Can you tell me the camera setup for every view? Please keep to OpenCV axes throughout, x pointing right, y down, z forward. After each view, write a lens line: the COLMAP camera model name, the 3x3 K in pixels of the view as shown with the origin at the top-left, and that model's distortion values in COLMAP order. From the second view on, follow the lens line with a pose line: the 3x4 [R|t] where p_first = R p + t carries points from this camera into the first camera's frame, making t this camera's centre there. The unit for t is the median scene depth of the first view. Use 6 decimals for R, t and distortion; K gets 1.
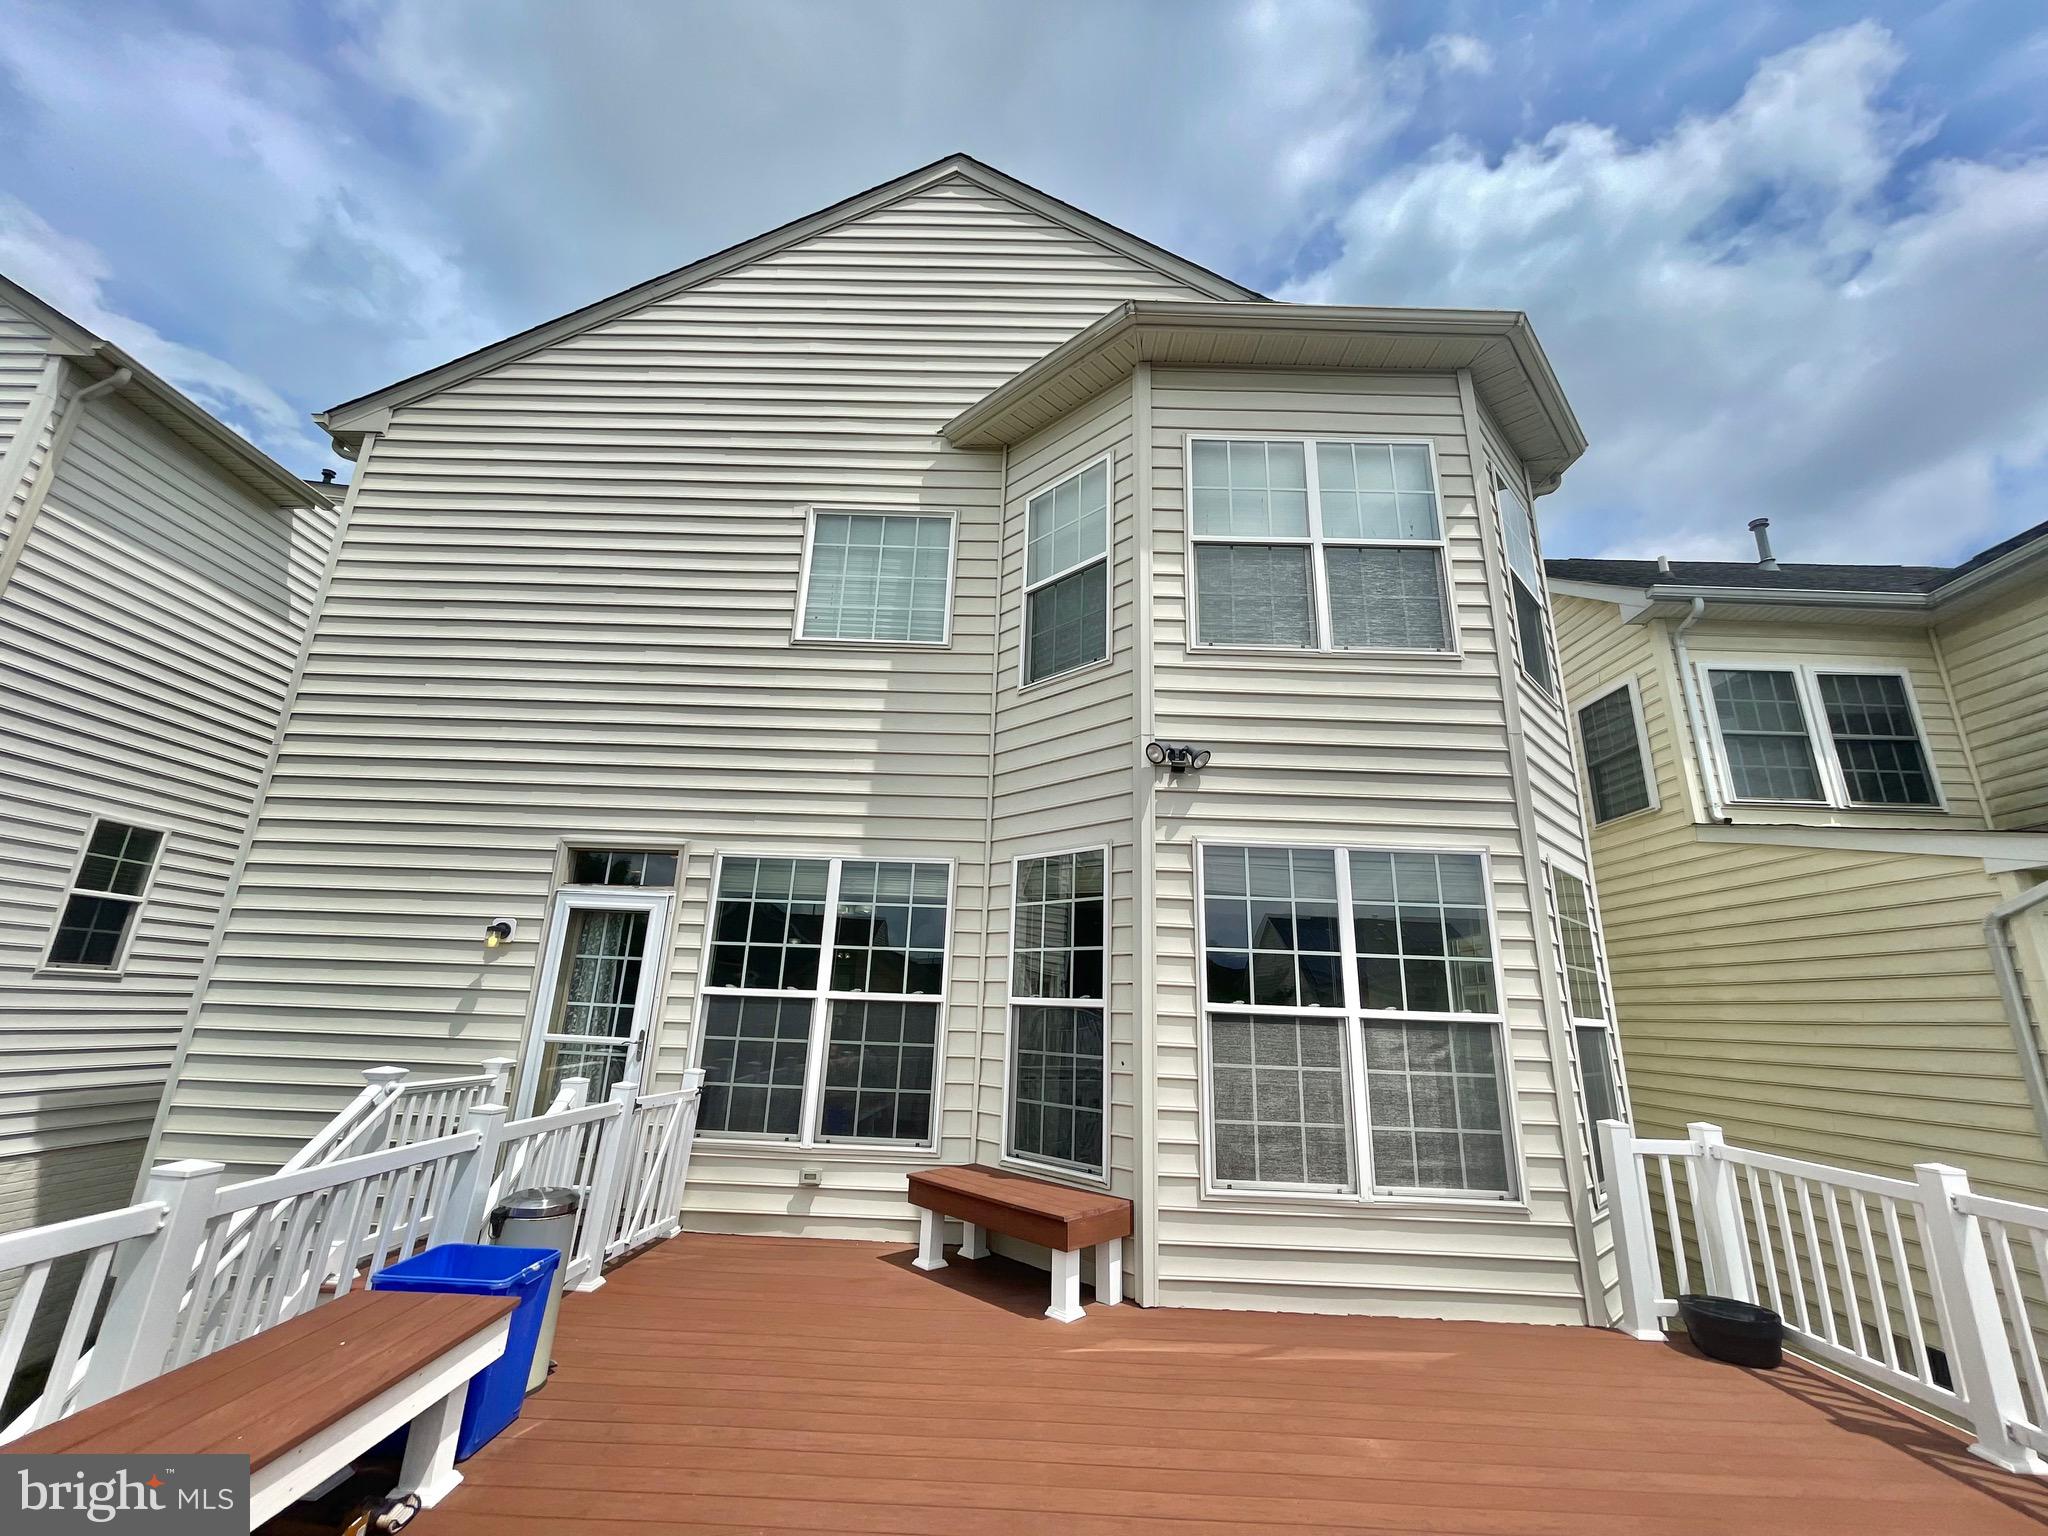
lens RADIAL K [[825.2, 0, 1020.9], [0, 825.2, 769.7], [0, 0, 1]] dist [-0.000334, 0.000580]
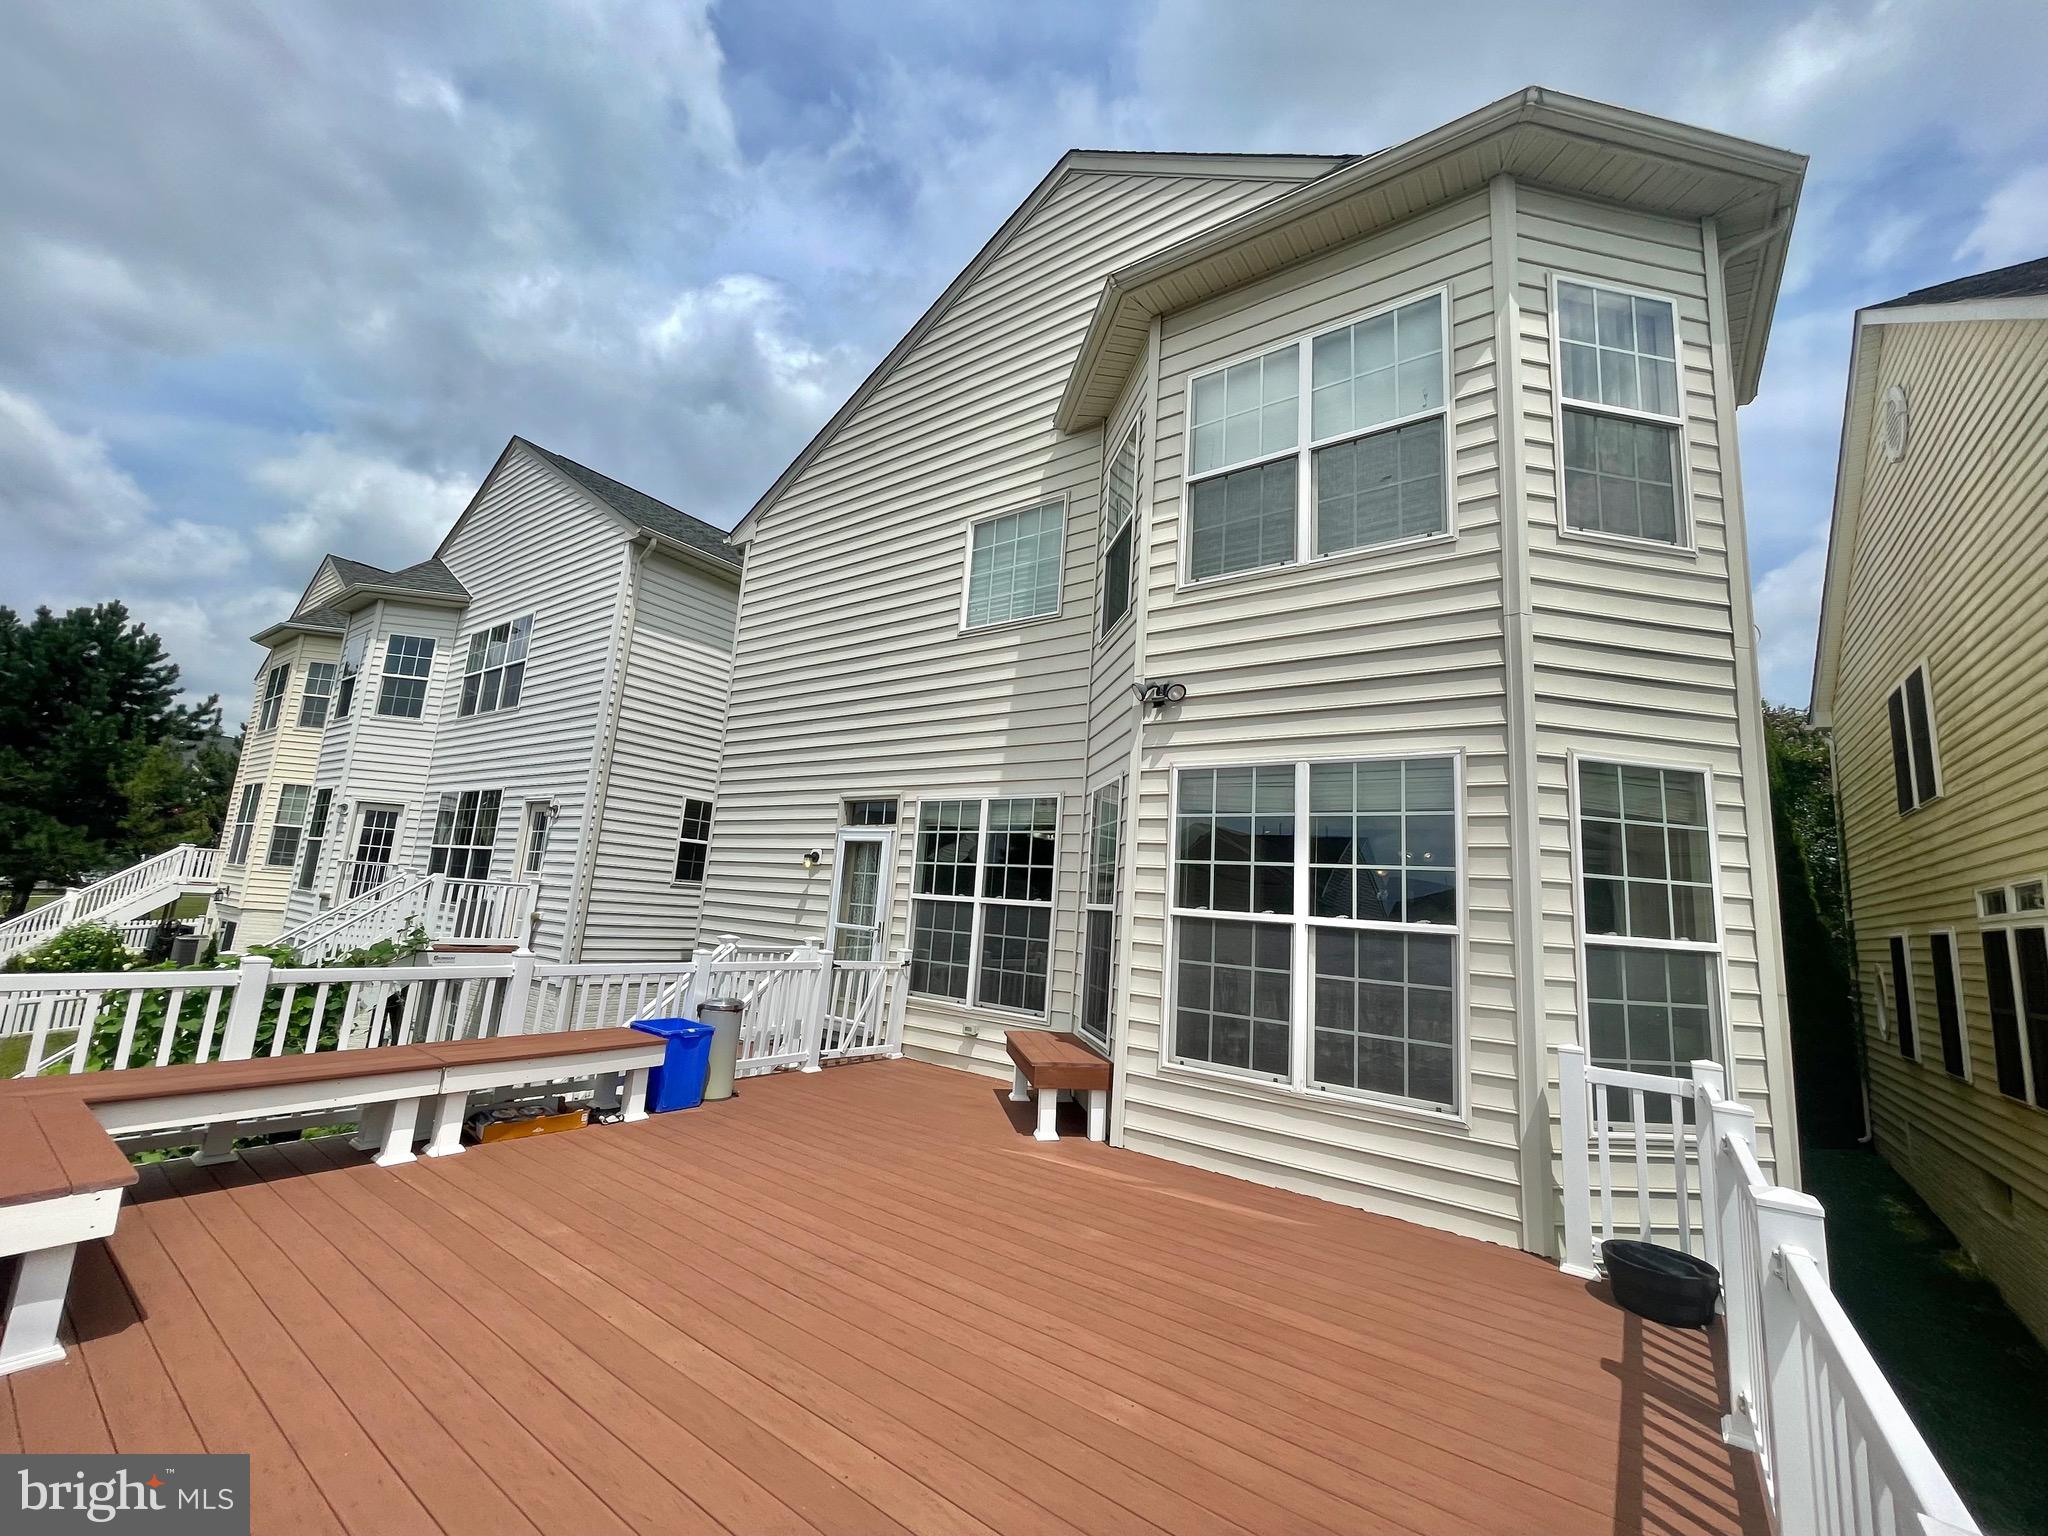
lens RADIAL K [[825.2, 0, 1020.9], [0, 825.2, 769.7], [0, 0, 1]] dist [-0.000334, 0.000580]
pose [[0.814289, -0.077077, -0.575320, 0.653929], [0.124786, 0.991215, 0.043822, 0.015316], [0.566888, -0.107476, 0.816754, -0.025761]]
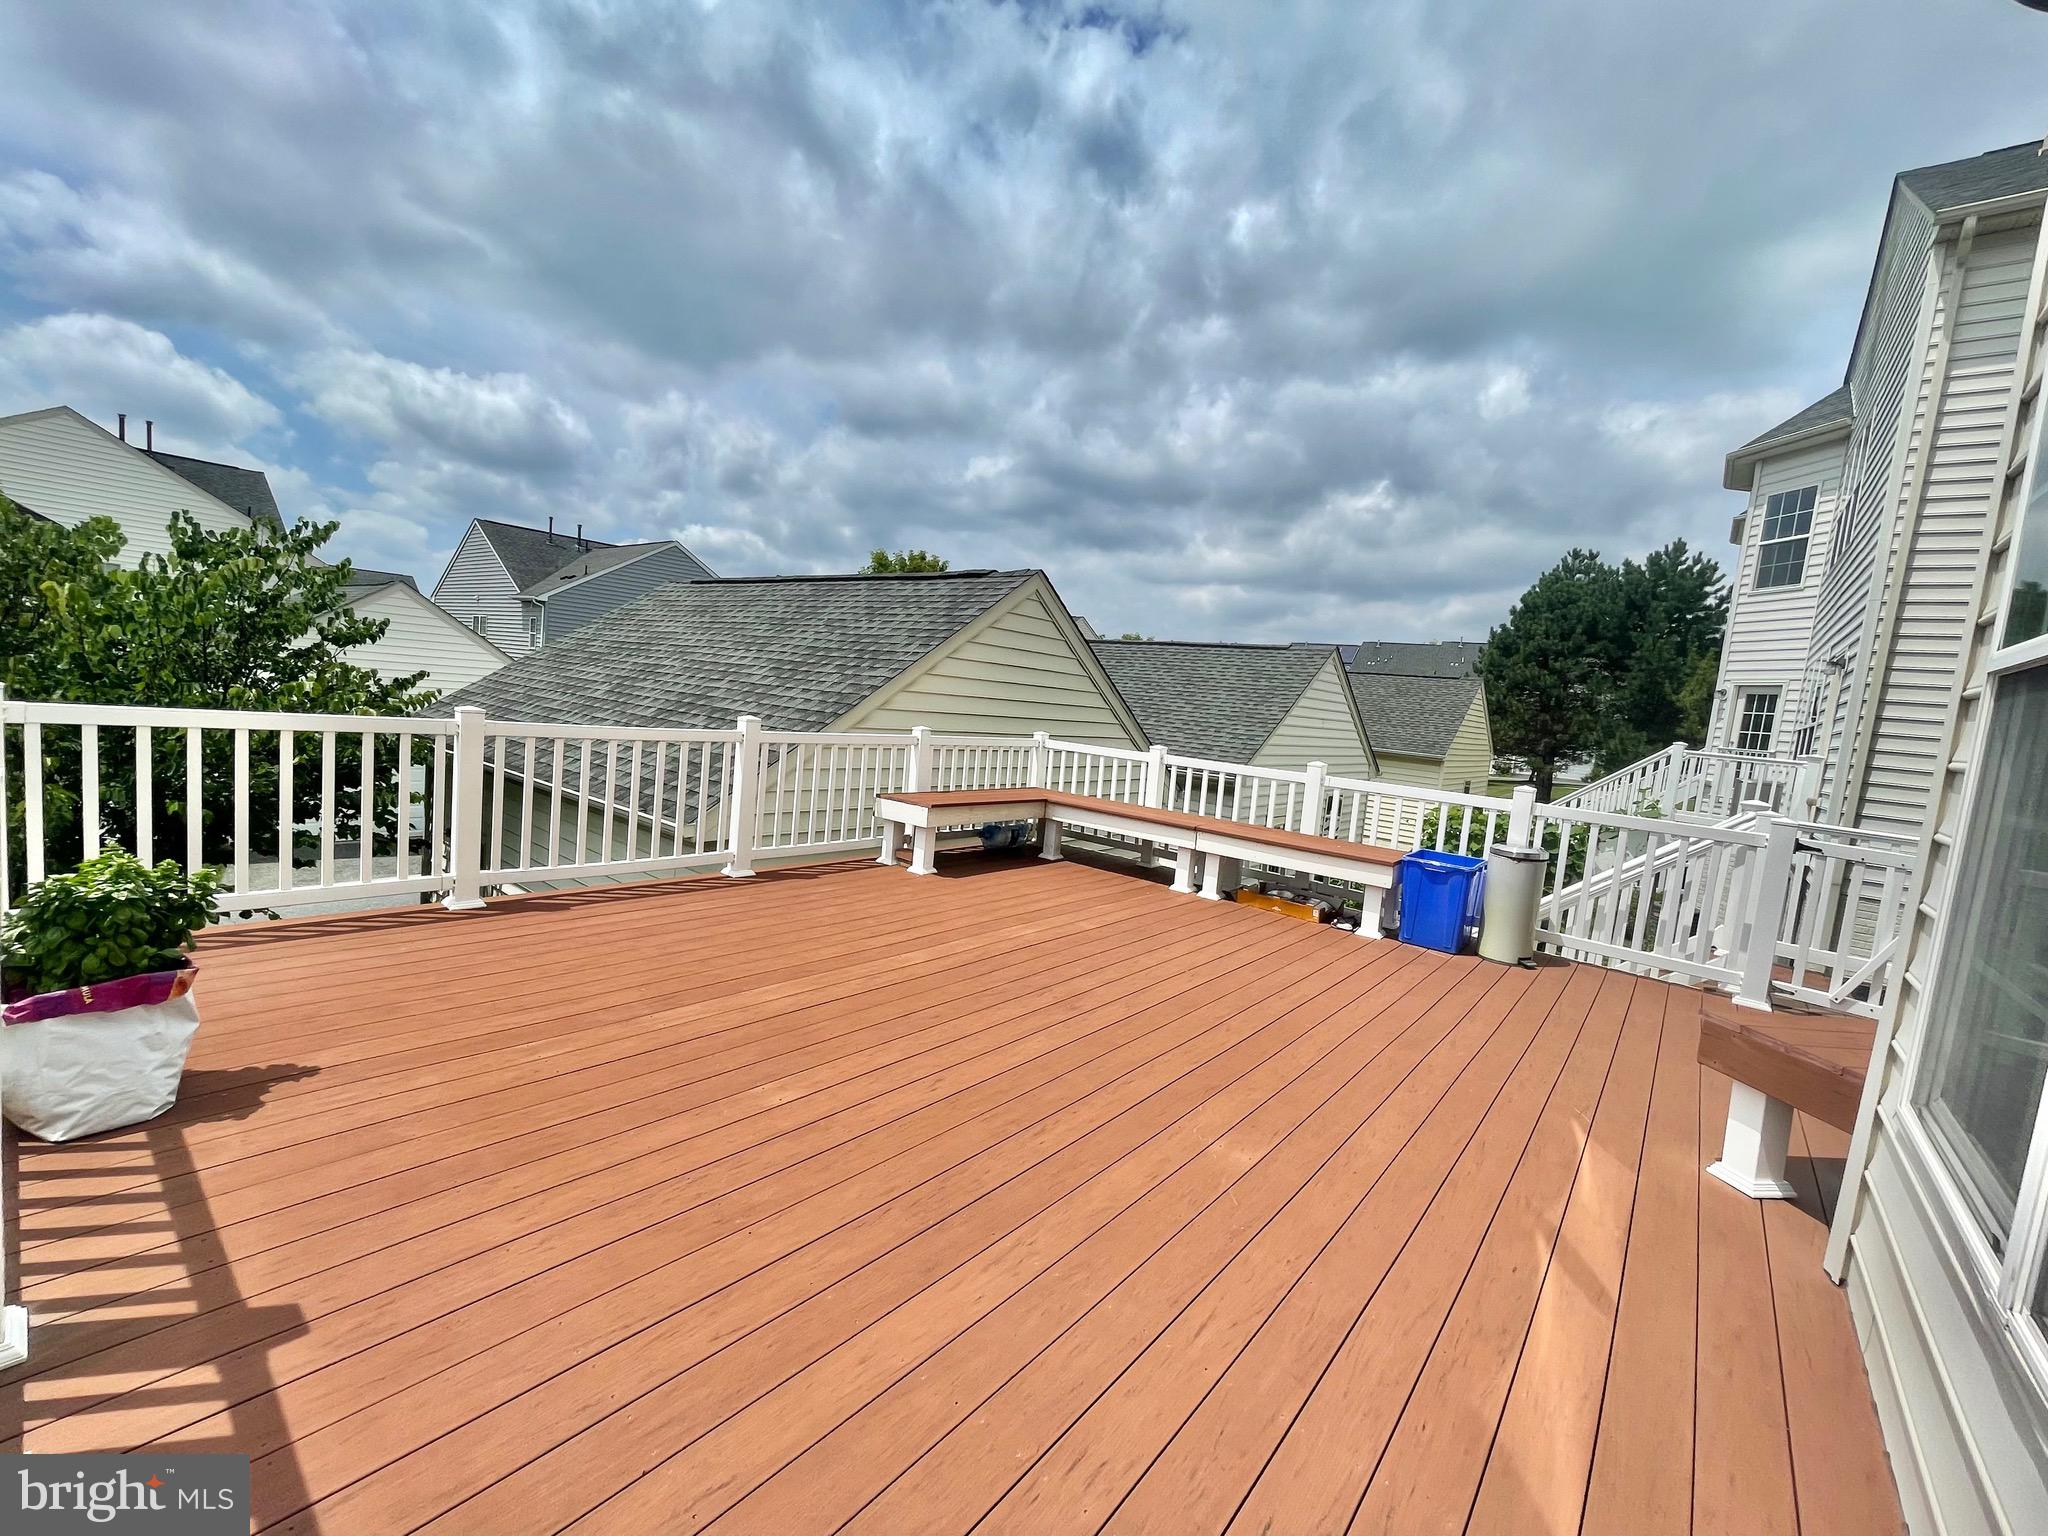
lens RADIAL K [[825.2, 0, 1020.9], [0, 825.2, 769.7], [0, 0, 1]] dist [-0.000334, 0.000580]
pose [[-0.624022, -0.023773, -0.781045, 0.690173], [0.105192, 0.987883, -0.114113, 0.297010], [0.774294, -0.153369, -0.613960, 0.798554]]
